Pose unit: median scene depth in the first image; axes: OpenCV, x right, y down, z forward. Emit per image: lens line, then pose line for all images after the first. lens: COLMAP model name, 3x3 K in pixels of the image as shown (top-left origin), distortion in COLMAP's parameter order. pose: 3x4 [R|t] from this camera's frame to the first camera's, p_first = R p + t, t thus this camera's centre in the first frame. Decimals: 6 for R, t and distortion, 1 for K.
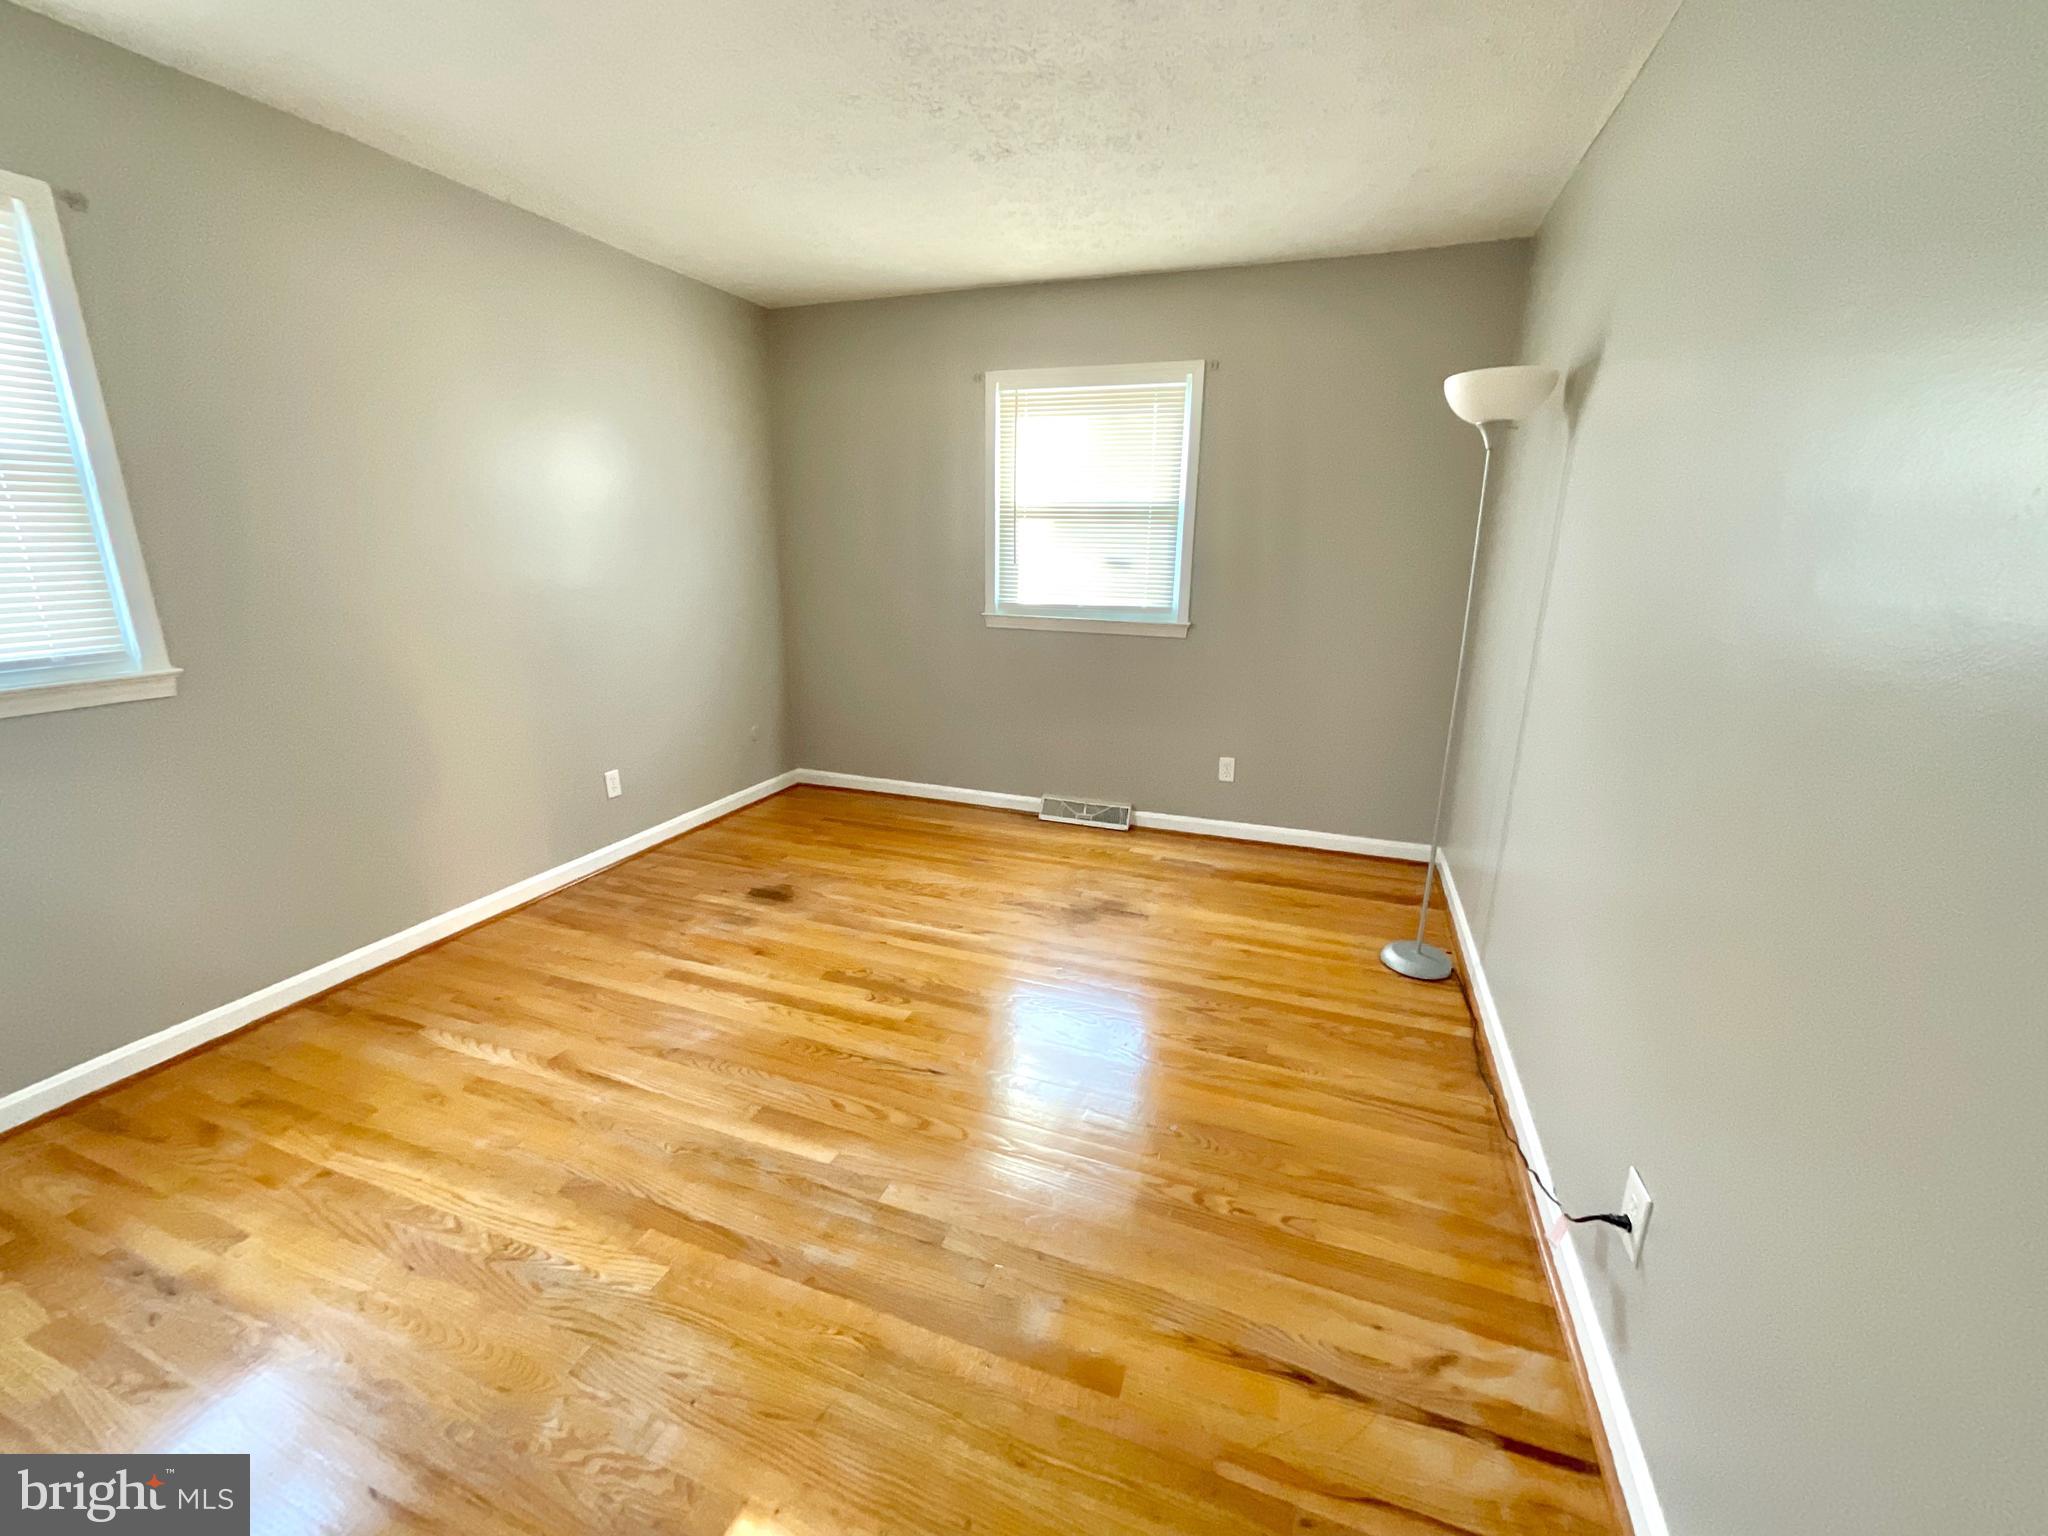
lens RADIAL K [[839.2, 0, 1024.0], [0, 839.2, 768.0], [0, 0, 1]] dist [-0.000875, 0.000248]
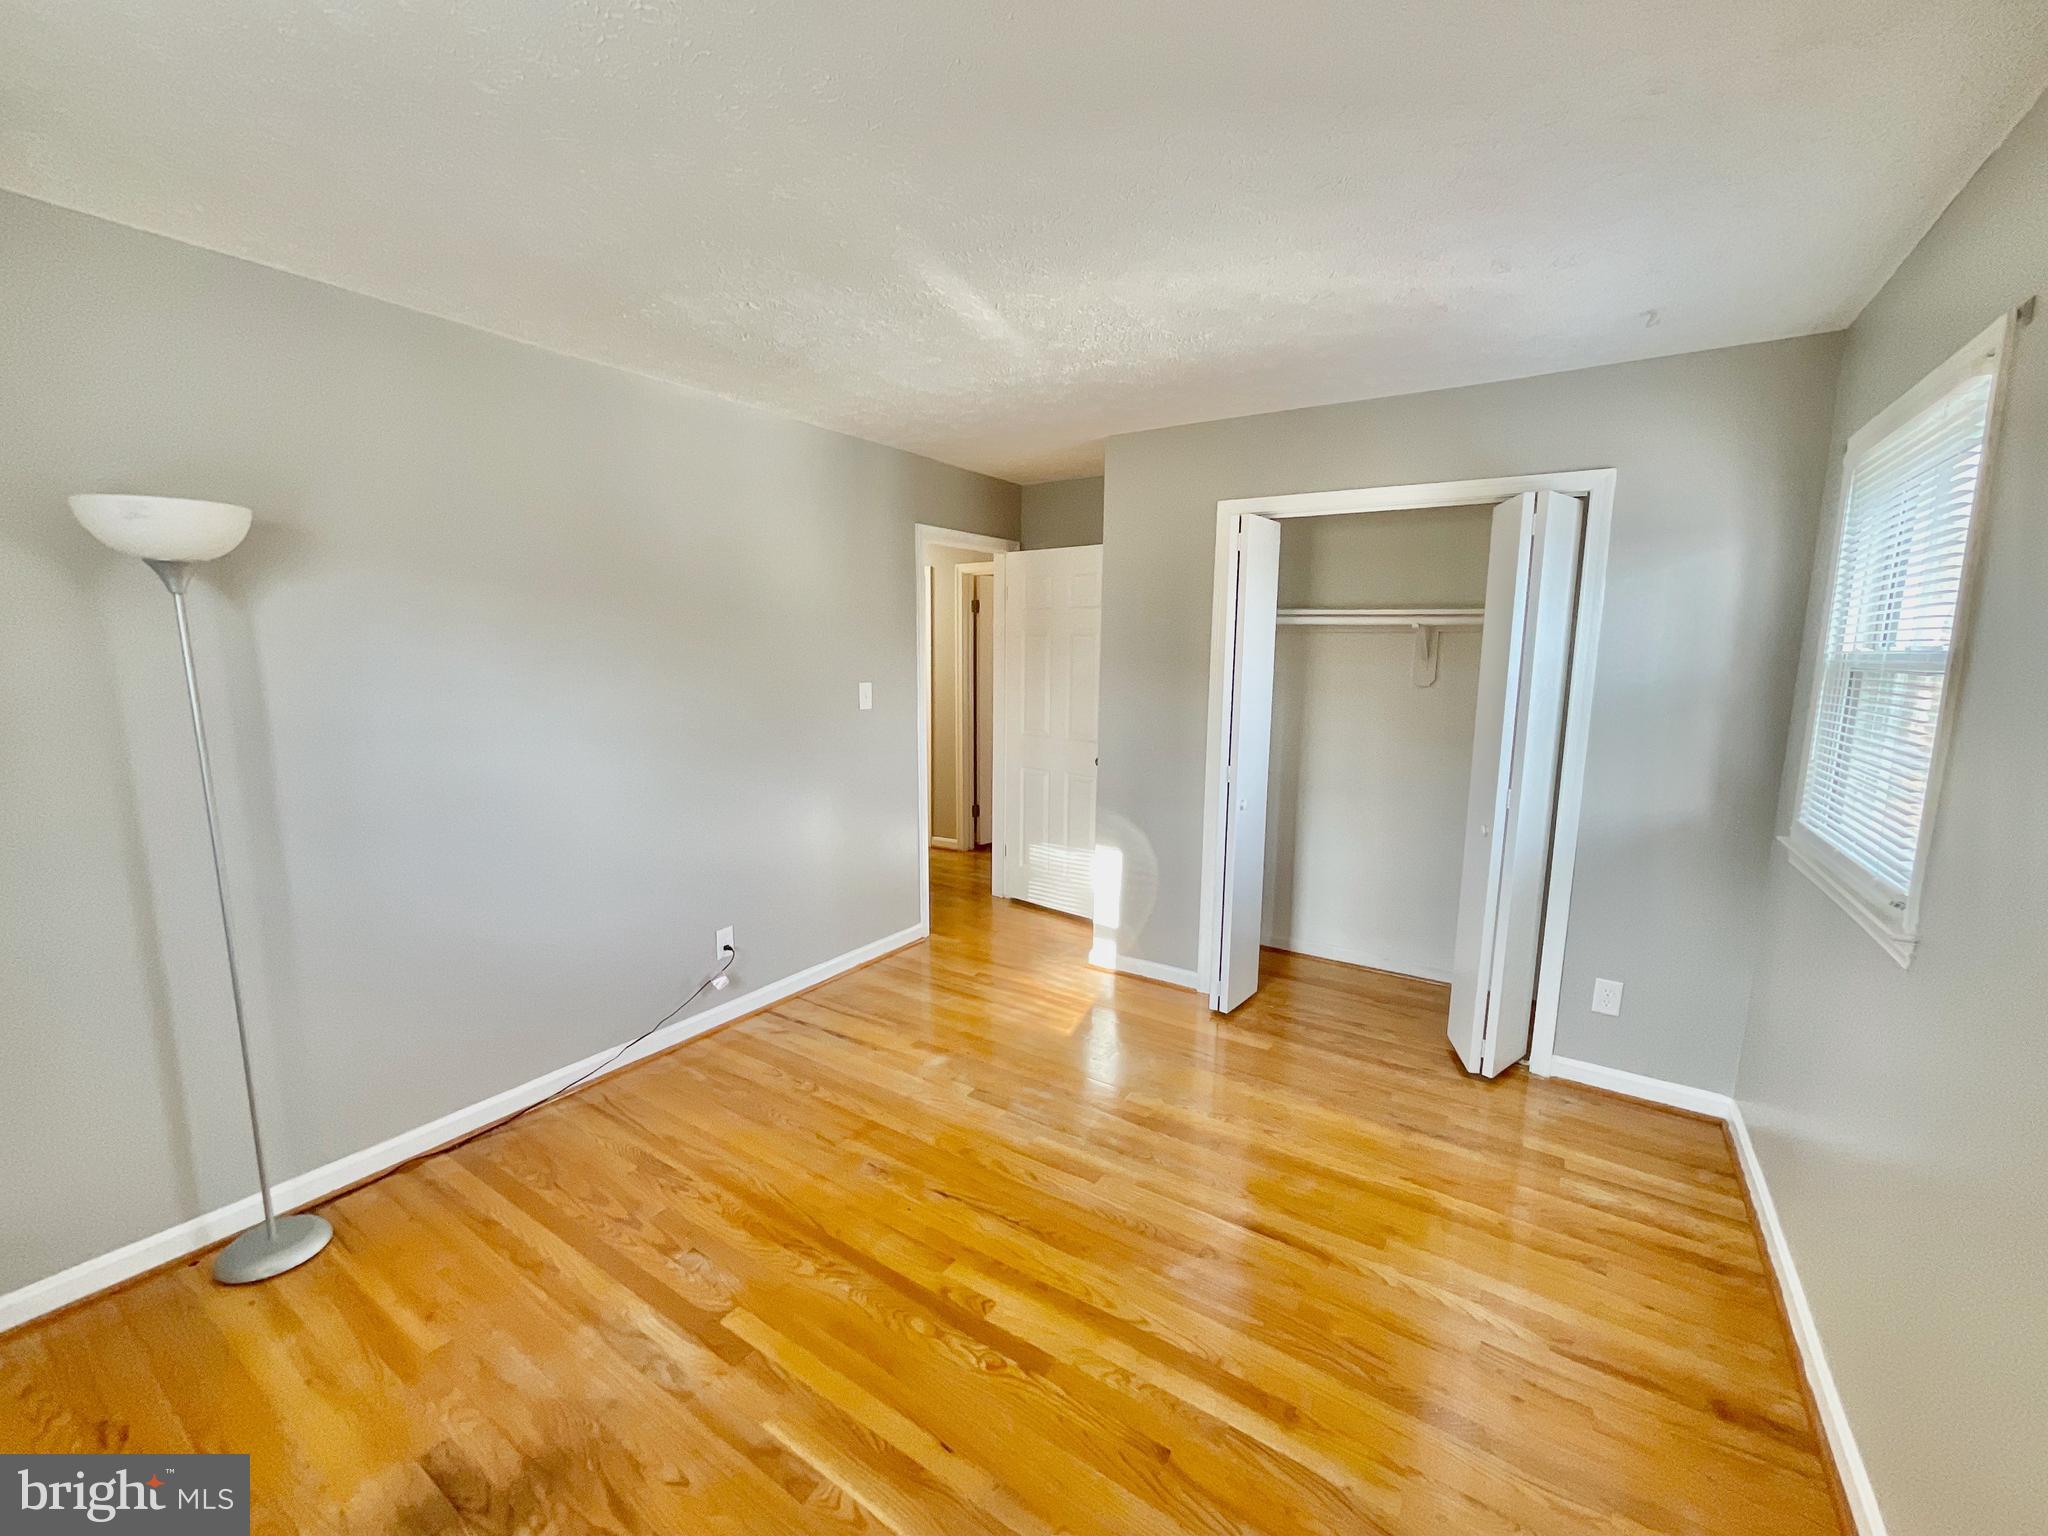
lens RADIAL K [[839.2, 0, 1024.0], [0, 839.2, 768.0], [0, 0, 1]] dist [-0.000875, 0.000248]
pose [[-0.973098, -0.052495, 0.224332, -0.380703], [0.040875, 0.918913, 0.392337, -0.499405], [-0.226738, 0.390952, -0.892046, 1.563025]]
